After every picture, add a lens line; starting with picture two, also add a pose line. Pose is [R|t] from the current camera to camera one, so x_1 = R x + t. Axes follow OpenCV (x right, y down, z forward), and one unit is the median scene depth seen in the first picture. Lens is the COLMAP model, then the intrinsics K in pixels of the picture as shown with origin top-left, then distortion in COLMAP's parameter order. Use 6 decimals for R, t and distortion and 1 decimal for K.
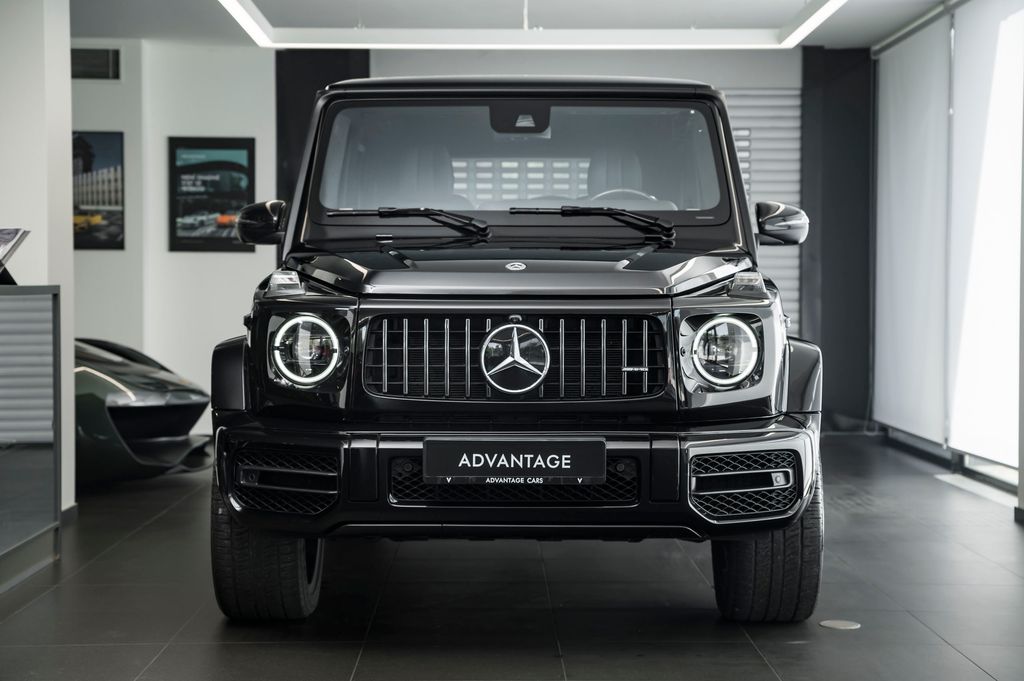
lens RADIAL K [[2072.2, 0, 513.3], [0, 2072.2, 341.9], [0, 0, 1]] dist [0.064681, 0.000000]
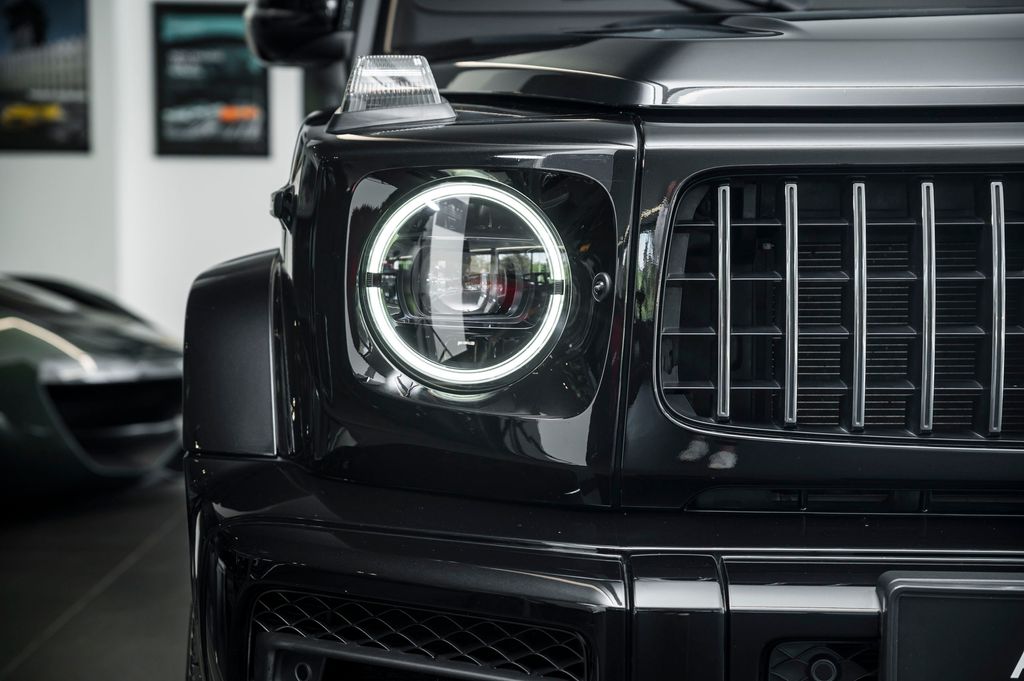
lens RADIAL K [[2072.2, 0, 510.4], [0, 2072.2, 339.2], [0, 0, 1]] dist [0.064681, 0.000000]
pose [[0.999969, -0.004246, -0.006649, -0.088001], [0.004417, 0.999652, 0.026015, 0.003808], [0.006536, -0.026044, 0.999639, 0.652890]]
